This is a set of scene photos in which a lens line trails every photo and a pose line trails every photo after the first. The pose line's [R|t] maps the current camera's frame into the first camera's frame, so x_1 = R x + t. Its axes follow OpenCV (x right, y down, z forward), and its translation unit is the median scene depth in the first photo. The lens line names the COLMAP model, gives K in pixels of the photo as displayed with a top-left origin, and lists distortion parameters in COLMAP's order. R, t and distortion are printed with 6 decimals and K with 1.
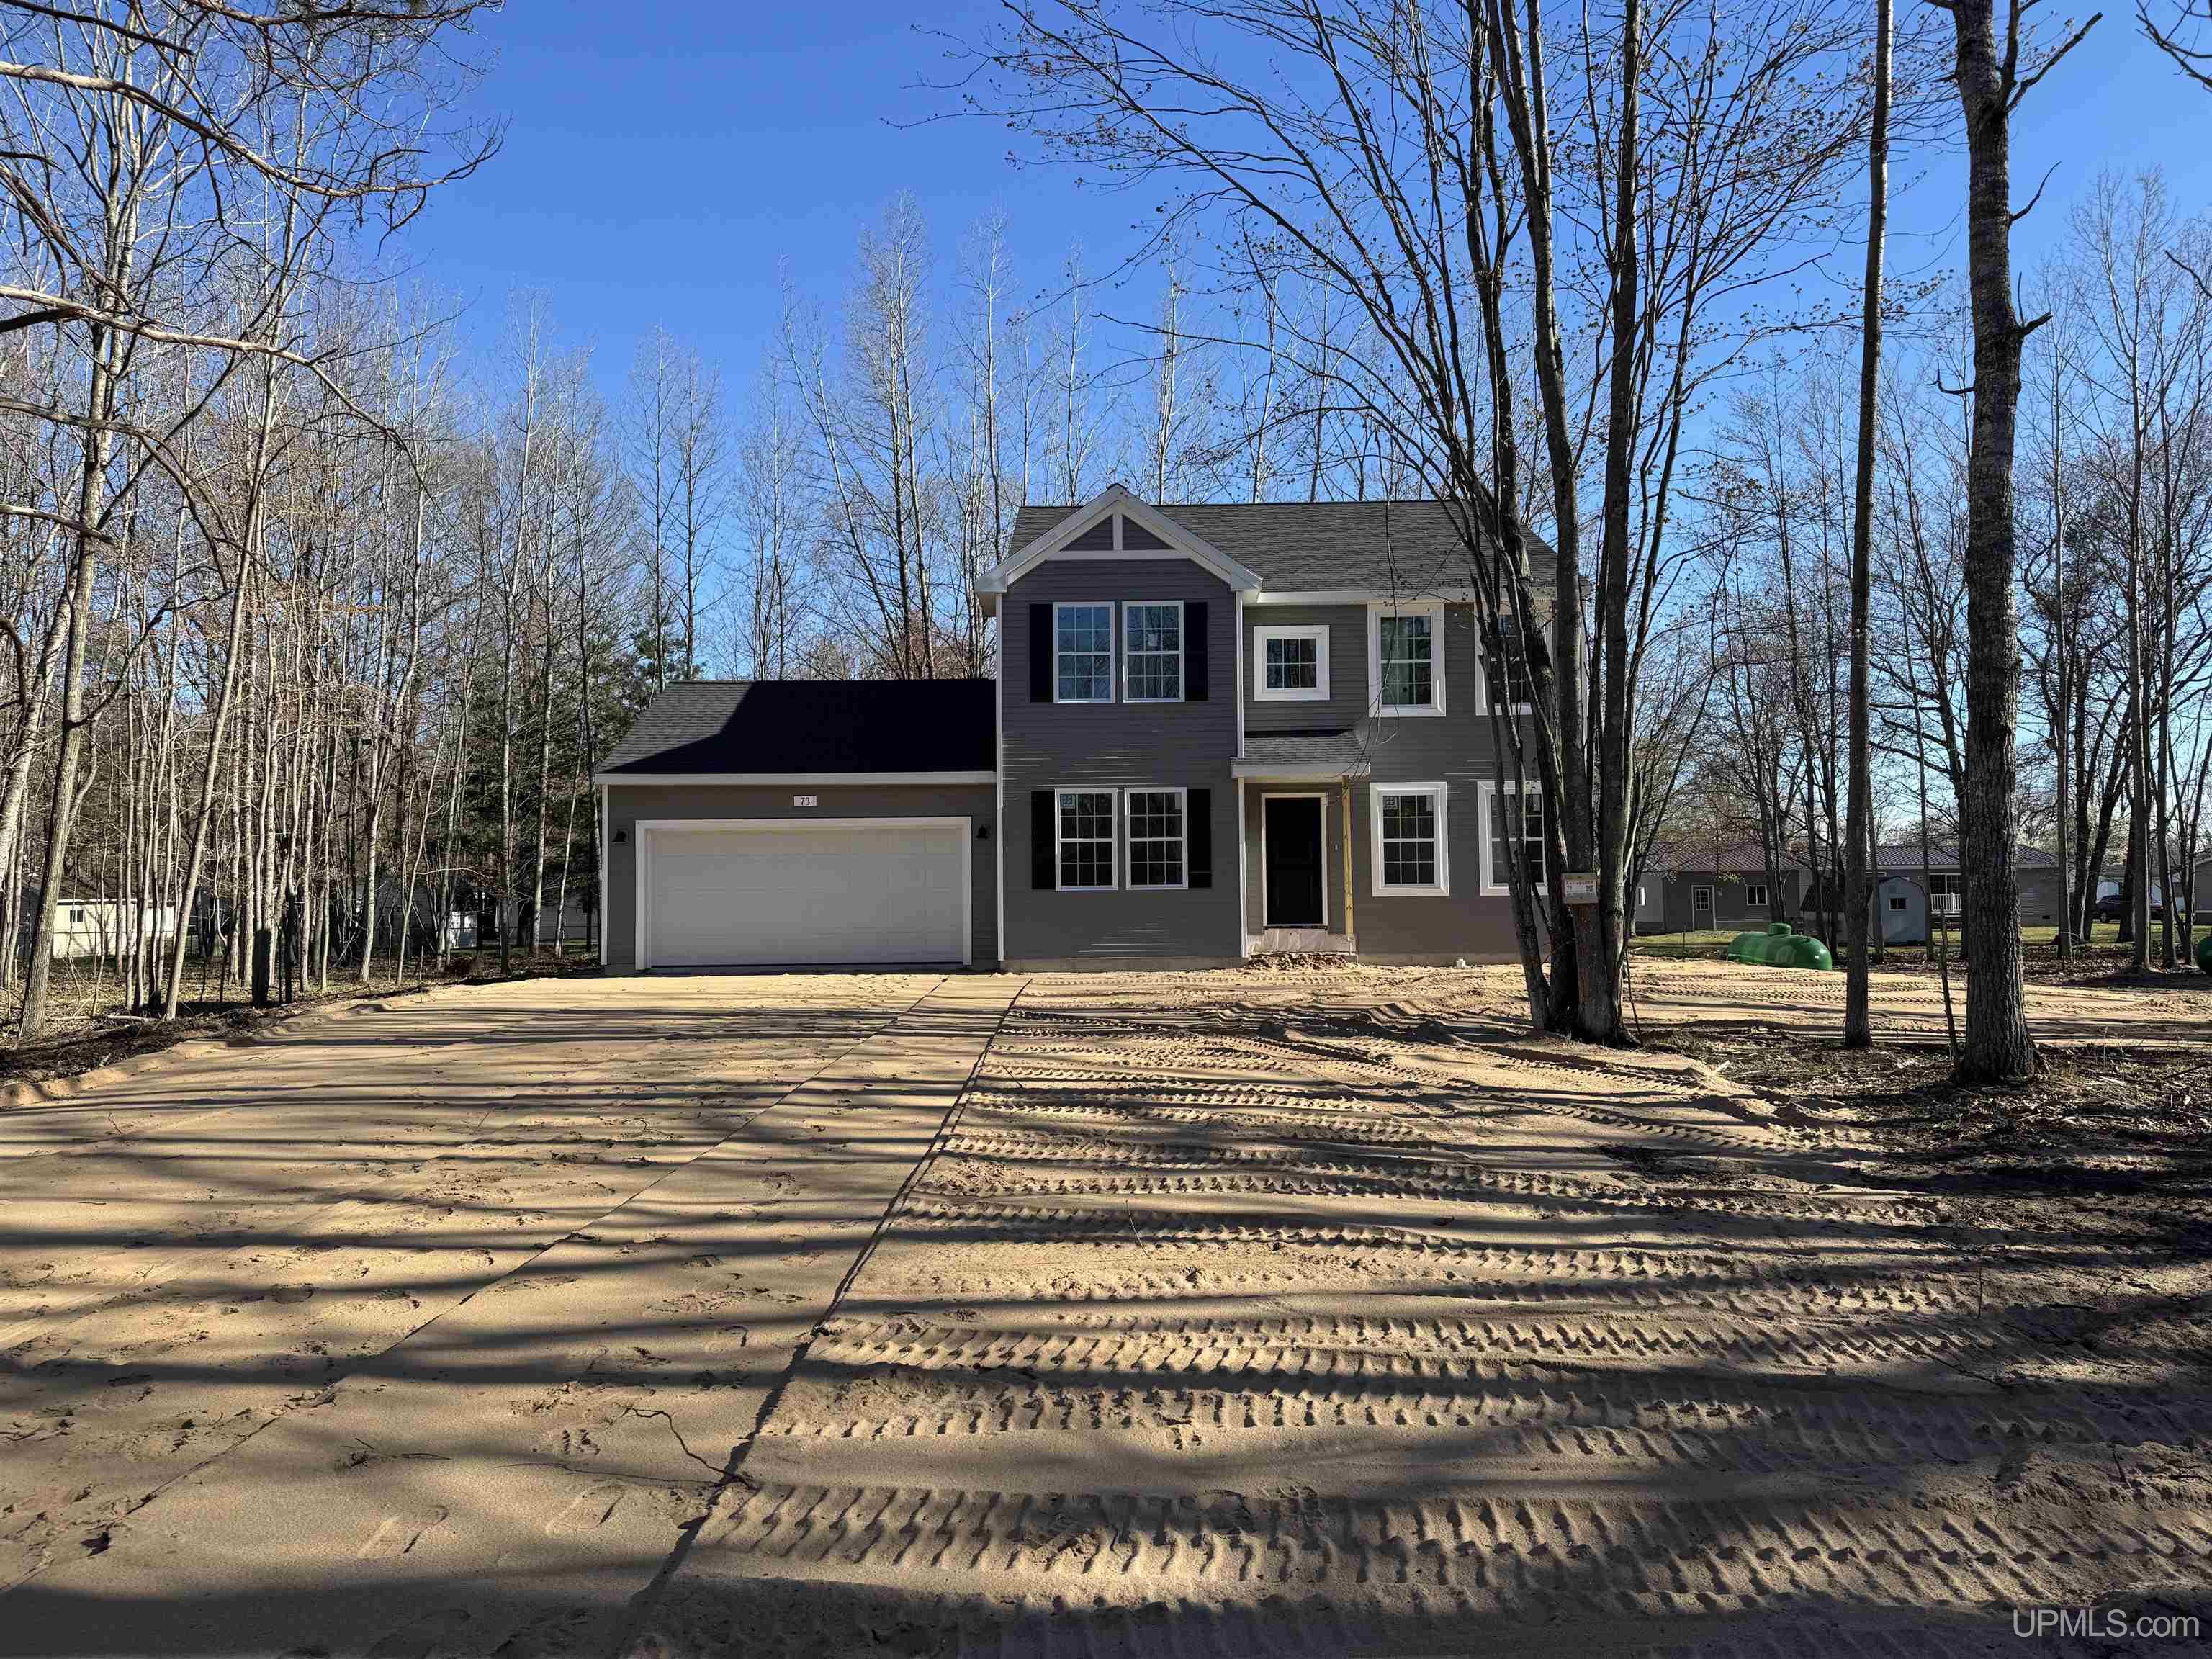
lens RADIAL K [[1498.7, 0, 1106.0], [0, 1498.7, 829.5], [0, 0, 1]] dist [0.138836, -0.181627]
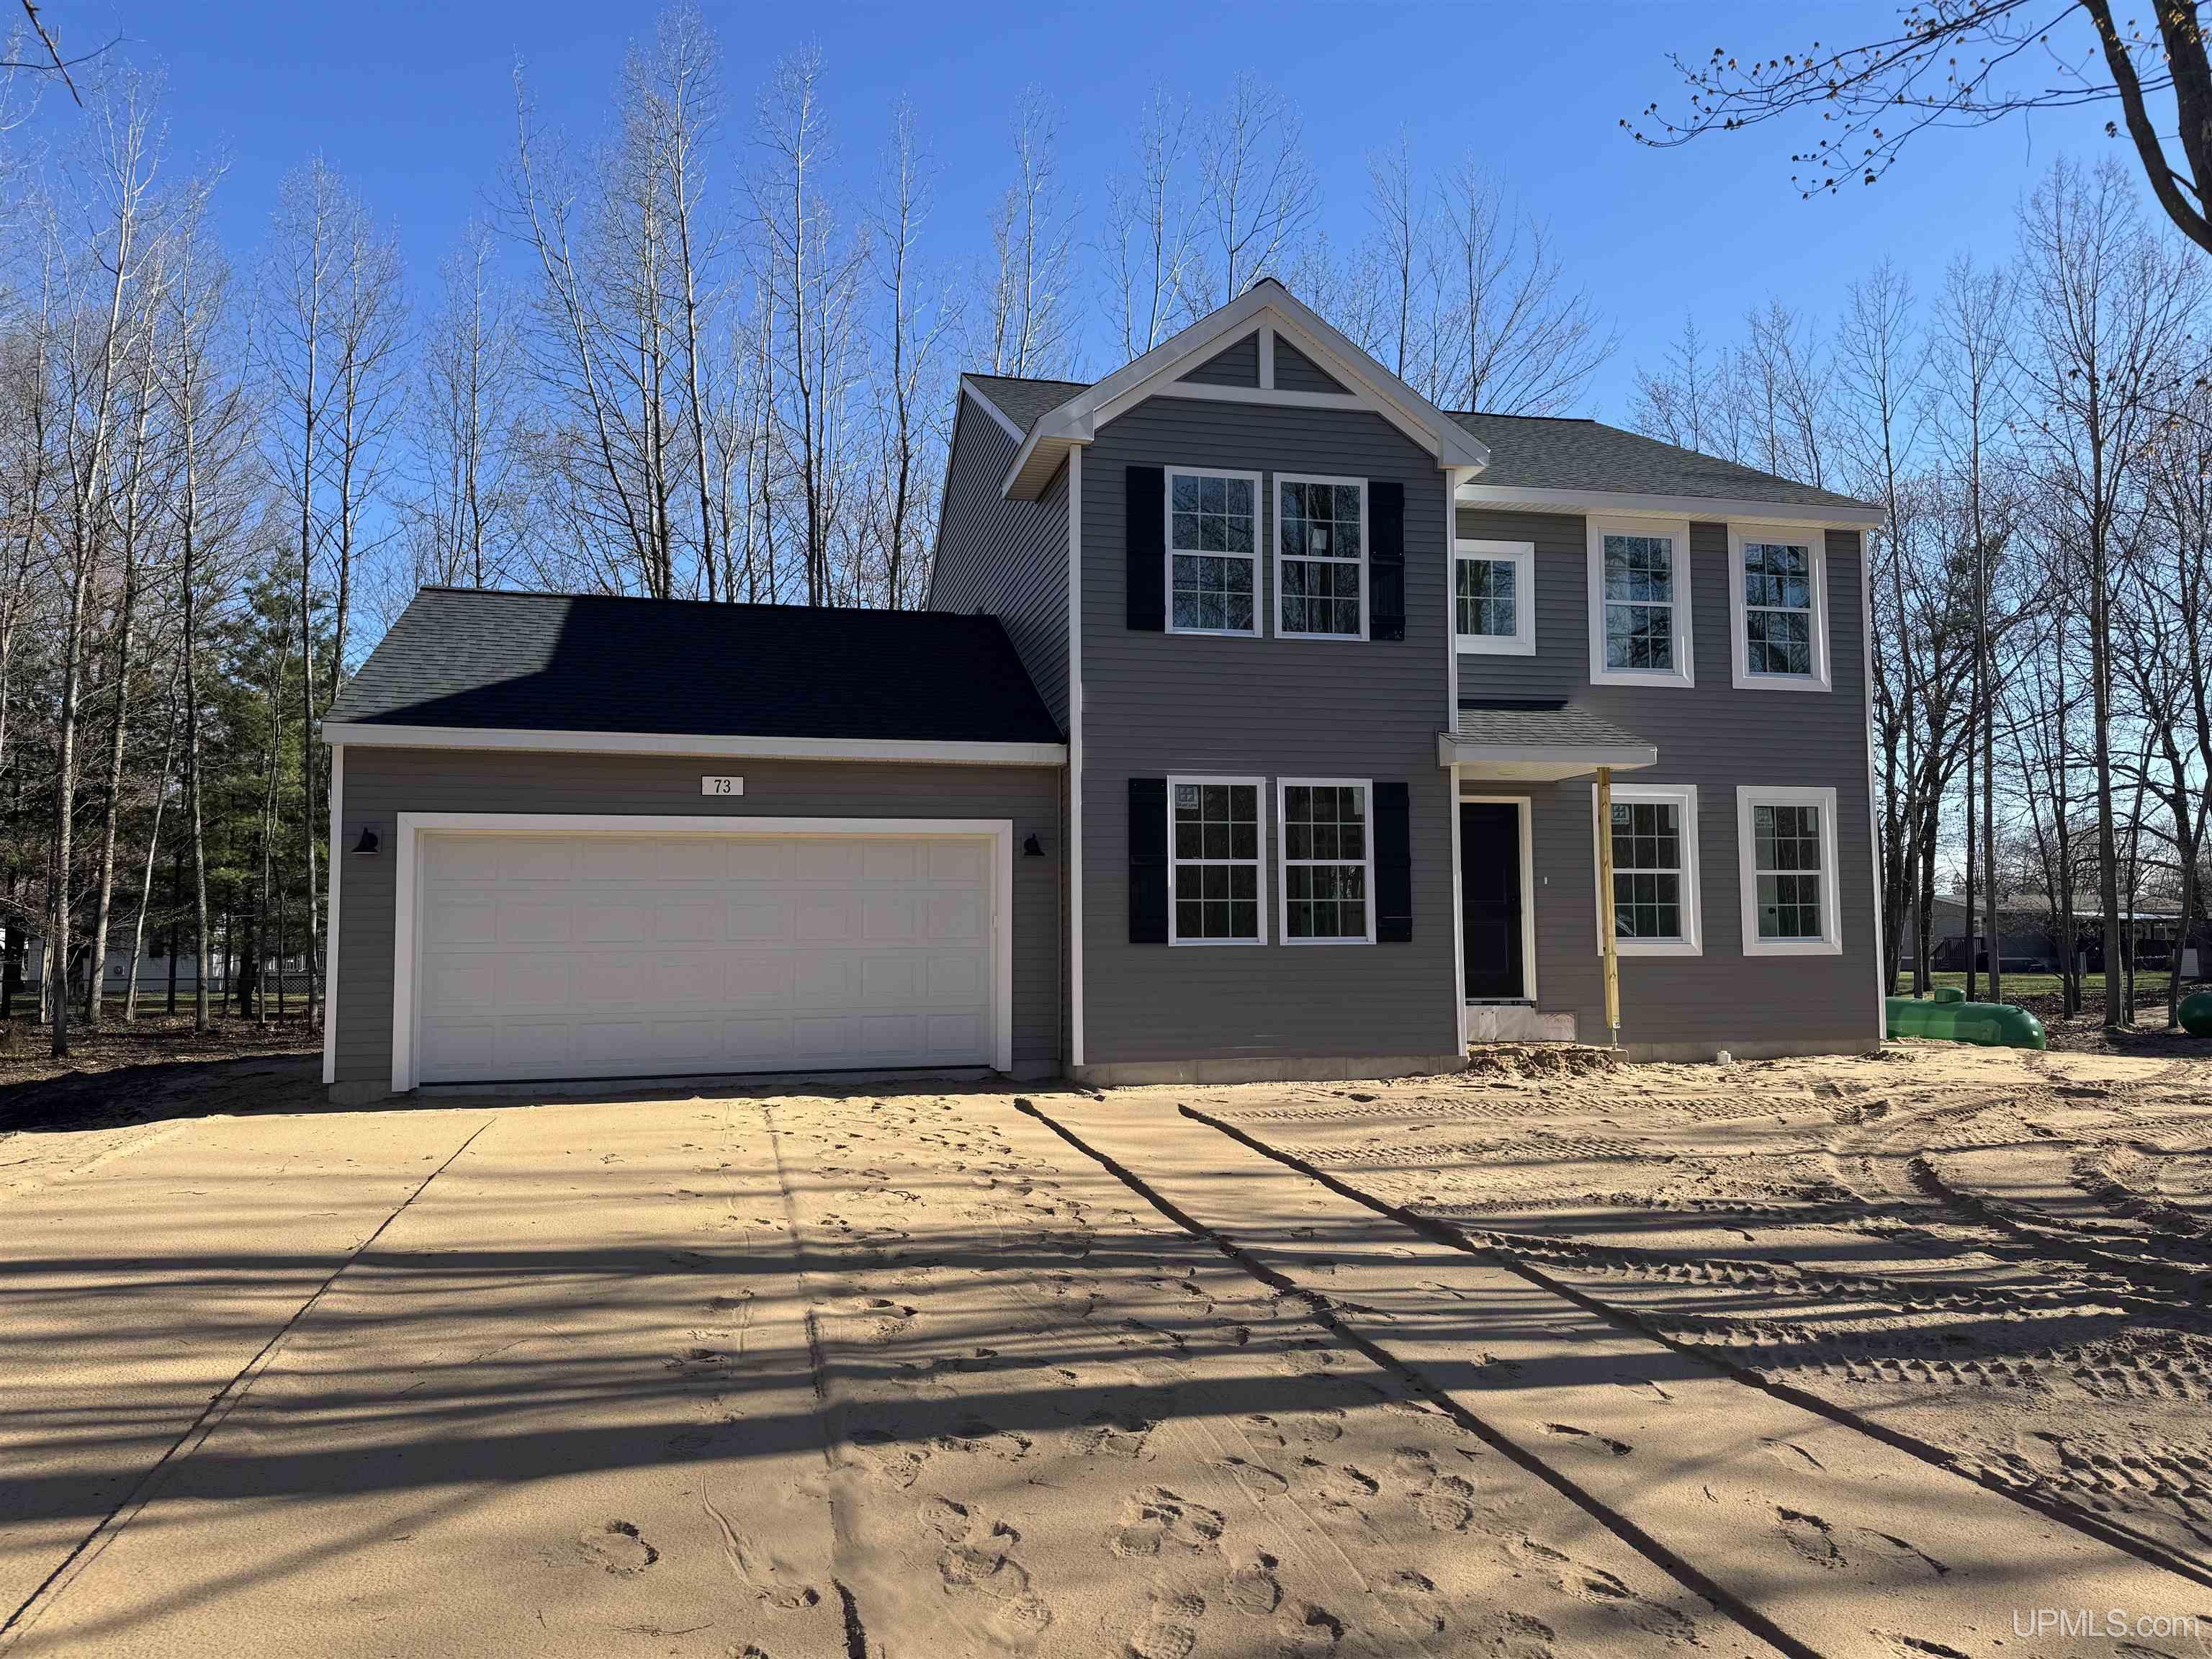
lens RADIAL K [[1498.7, 0, 1106.0], [0, 1498.7, 829.5], [0, 0, 1]] dist [0.138836, -0.181627]
pose [[0.971343, 0.021313, 0.236724, -0.194280], [-0.015345, 0.999517, -0.027025, 0.010774], [-0.237186, 0.022618, 0.971201, 0.414649]]
